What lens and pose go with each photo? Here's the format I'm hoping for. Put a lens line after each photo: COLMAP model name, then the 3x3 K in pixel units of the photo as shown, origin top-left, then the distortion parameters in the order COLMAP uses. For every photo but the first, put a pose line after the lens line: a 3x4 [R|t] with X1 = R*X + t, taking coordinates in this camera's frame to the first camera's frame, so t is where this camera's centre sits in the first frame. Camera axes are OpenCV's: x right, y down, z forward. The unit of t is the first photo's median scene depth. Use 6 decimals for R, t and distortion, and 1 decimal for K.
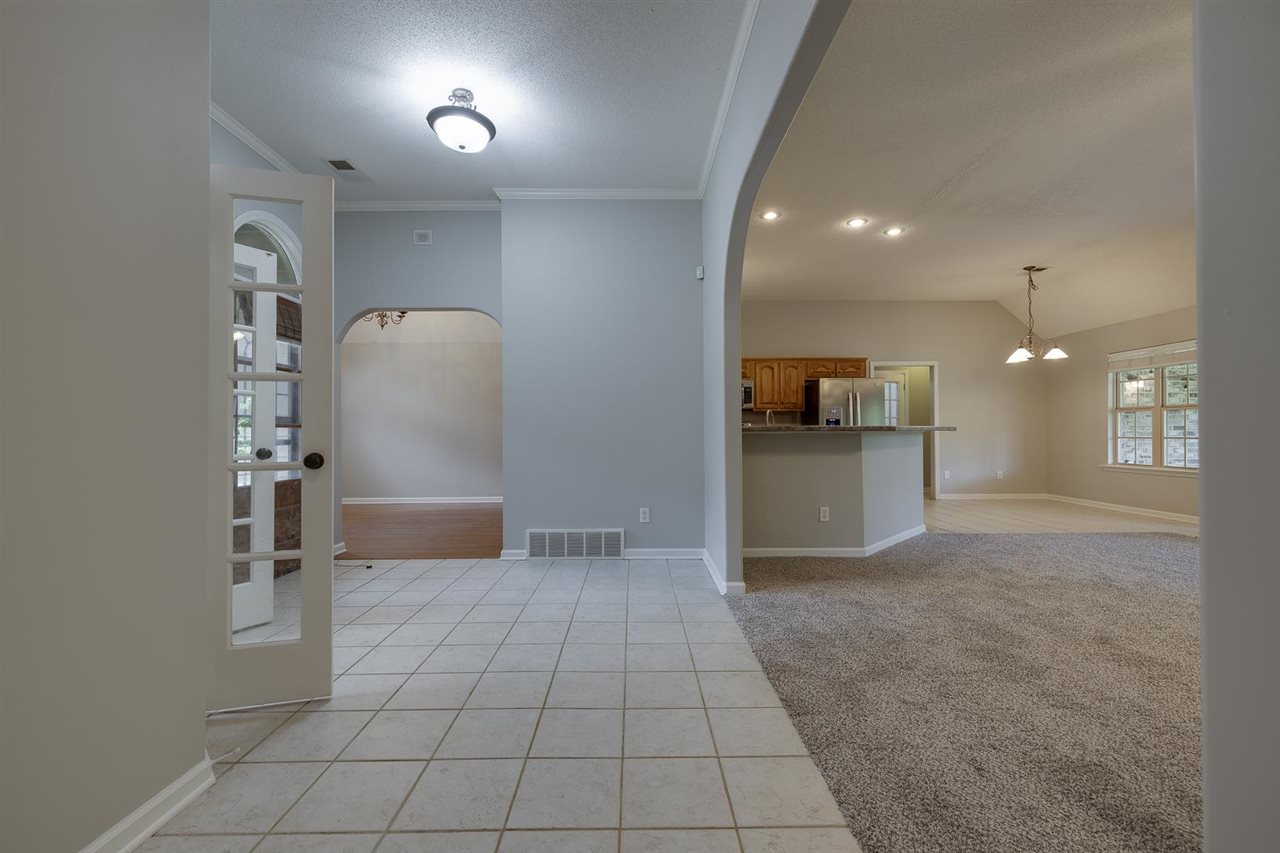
lens RADIAL K [[531.5, 0, 639.0], [0, 531.5, 427.5], [0, 0, 1]] dist [-0.000987, 0.000216]
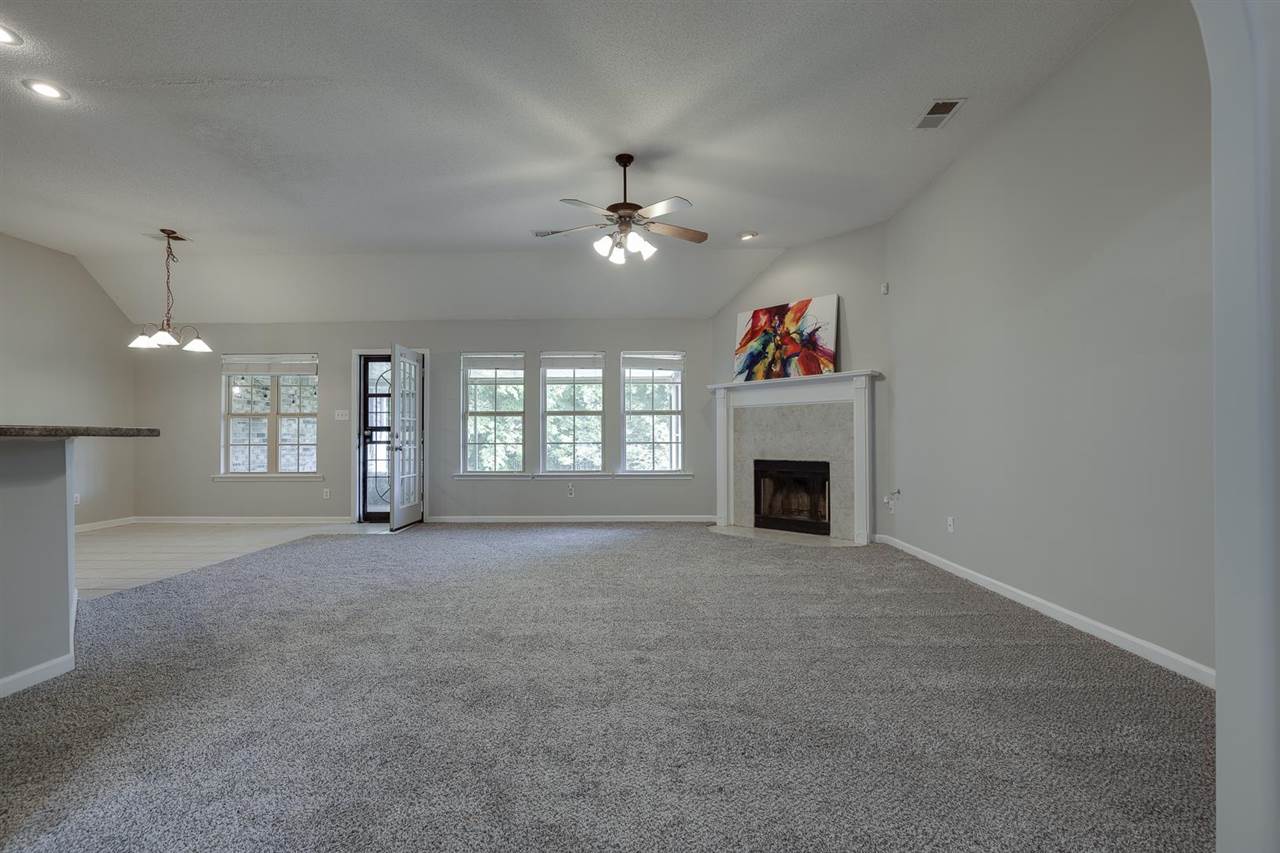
lens RADIAL K [[573.0, 0, 638.3], [0, 573.0, 432.9], [0, 0, 1]] dist [-0.004905, 0.001700]
pose [[0.021223, 0.009725, 0.999727, -0.099910], [-0.005863, 0.999937, -0.009603, 0.003501], [-0.999758, -0.005658, 0.021278, 0.286126]]
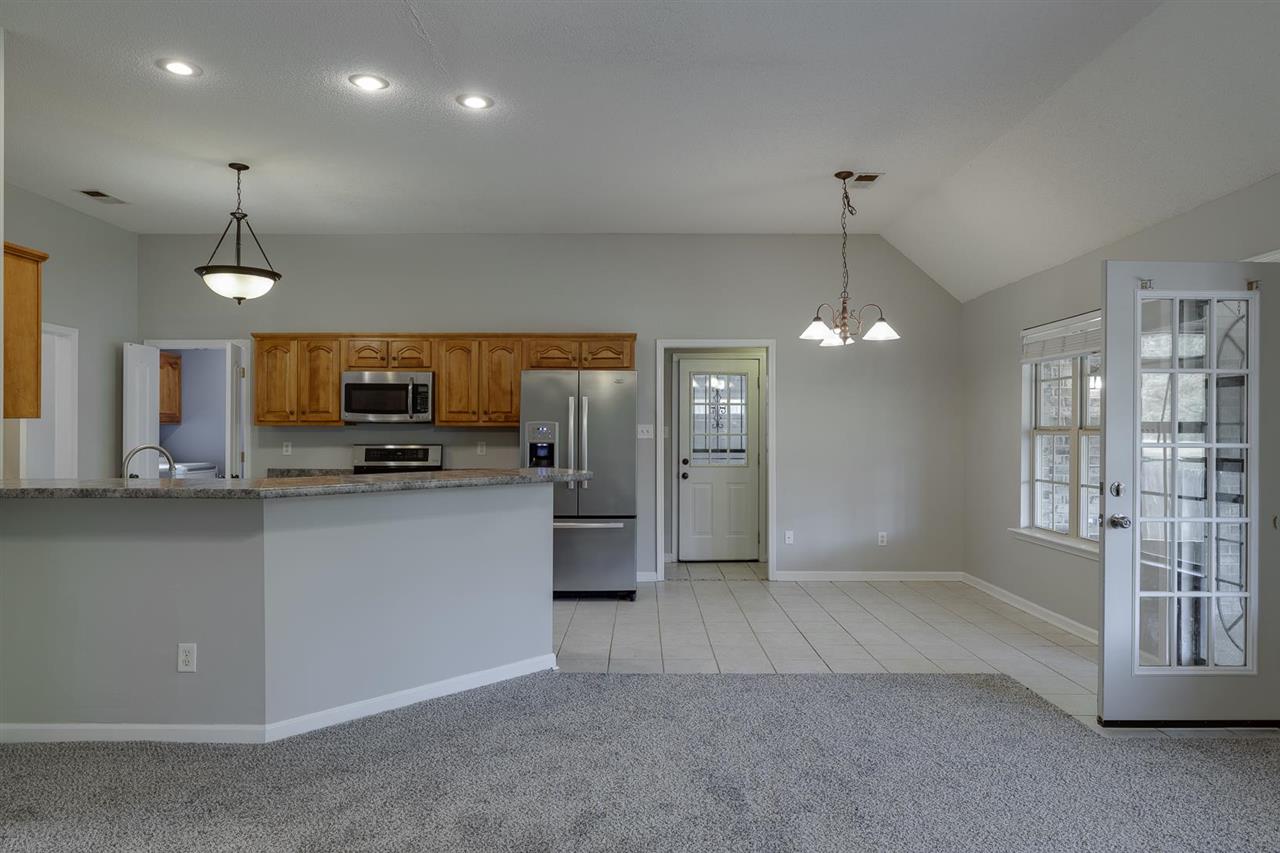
lens RADIAL K [[804.2, 0, 638.3], [0, 804.2, 427.3], [0, 0, 1]] dist [-0.006084, 0.000531]
pose [[0.999946, 0.005440, -0.008896, 0.541874], [-0.005402, 0.999976, 0.004321, -0.041997], [0.008920, -0.004273, 0.999951, 0.169114]]
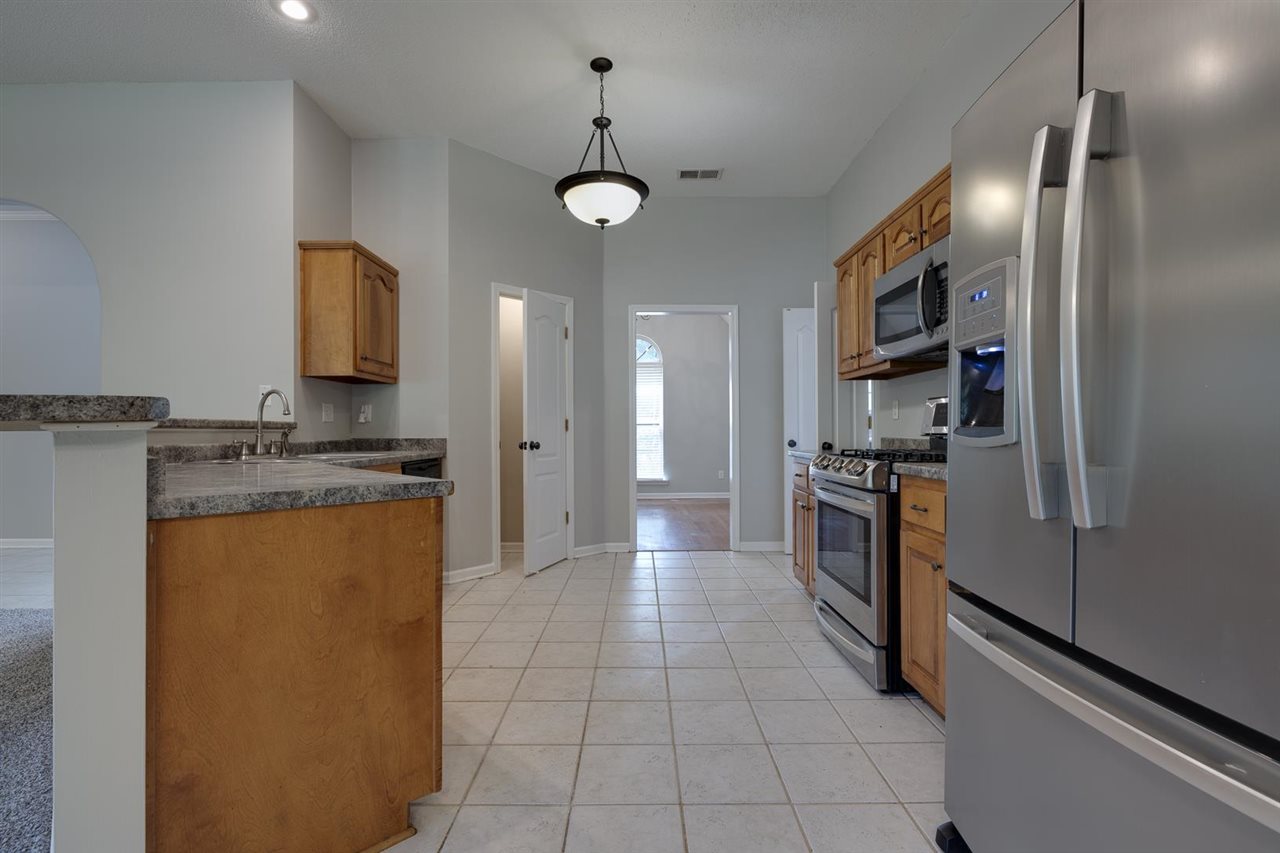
lens RADIAL K [[573.0, 0, 642.9], [0, 573.0, 428.9], [0, 0, 1]] dist [-0.004905, 0.001700]
pose [[0.003982, 0.002077, -0.999990, 0.615350], [0.015905, 0.999871, 0.002140, 0.008964], [0.999866, -0.015913, 0.003948, 1.022581]]
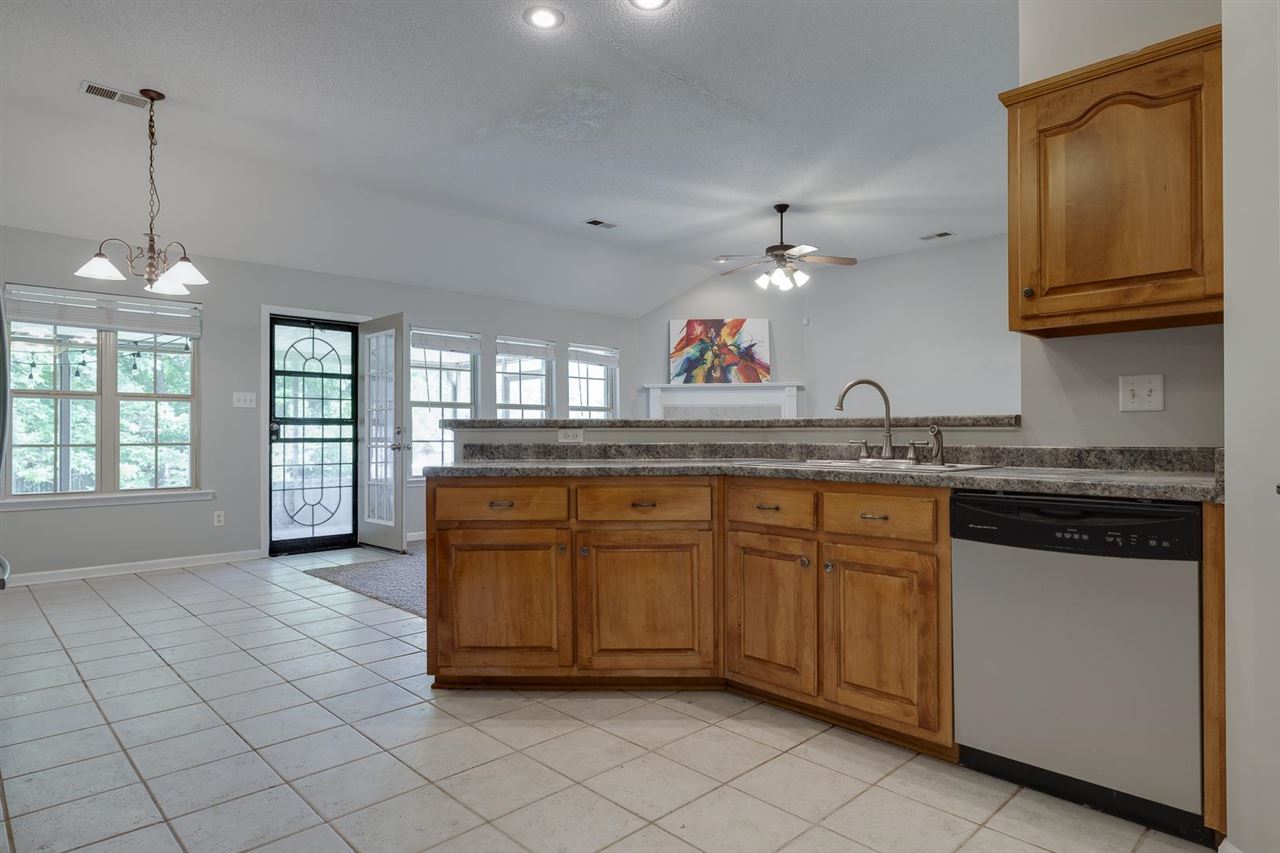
lens RADIAL K [[735.8, 0, 638.0], [0, 735.8, 427.2], [0, 0, 1]] dist [0.007775, 0.000759]
pose [[-0.689553, 0.012236, 0.724132, -0.059258], [-0.002188, 0.999818, -0.018978, 0.014226], [-0.724232, -0.014670, -0.689401, 1.161696]]
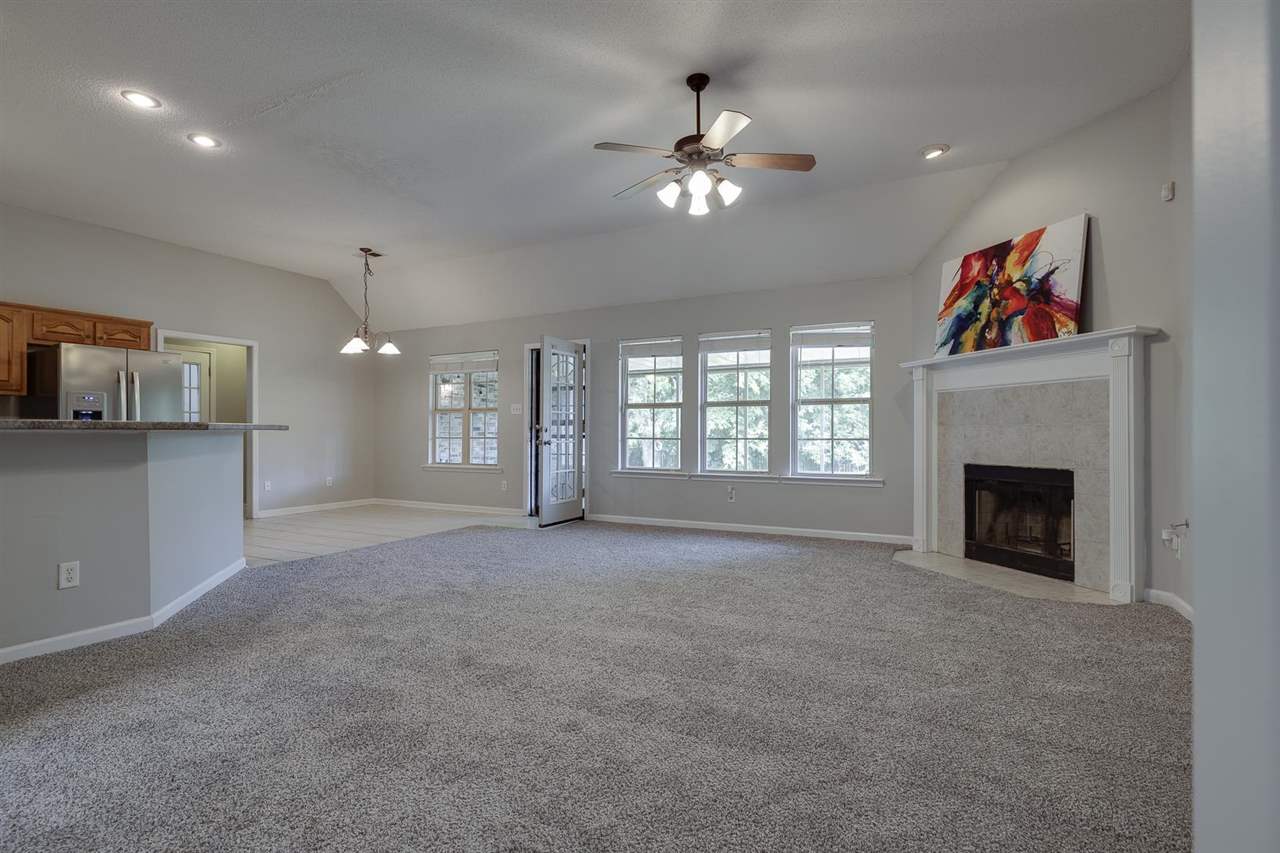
lens RADIAL K [[614.5, 0, 639.9], [0, 614.5, 429.0], [0, 0, 1]] dist [-0.001553, 0.000748]
pose [[0.466427, 0.007145, 0.884531, 0.034440], [-0.009608, 0.999949, -0.003010, 0.001736], [-0.884508, -0.007095, 0.466472, 0.104228]]
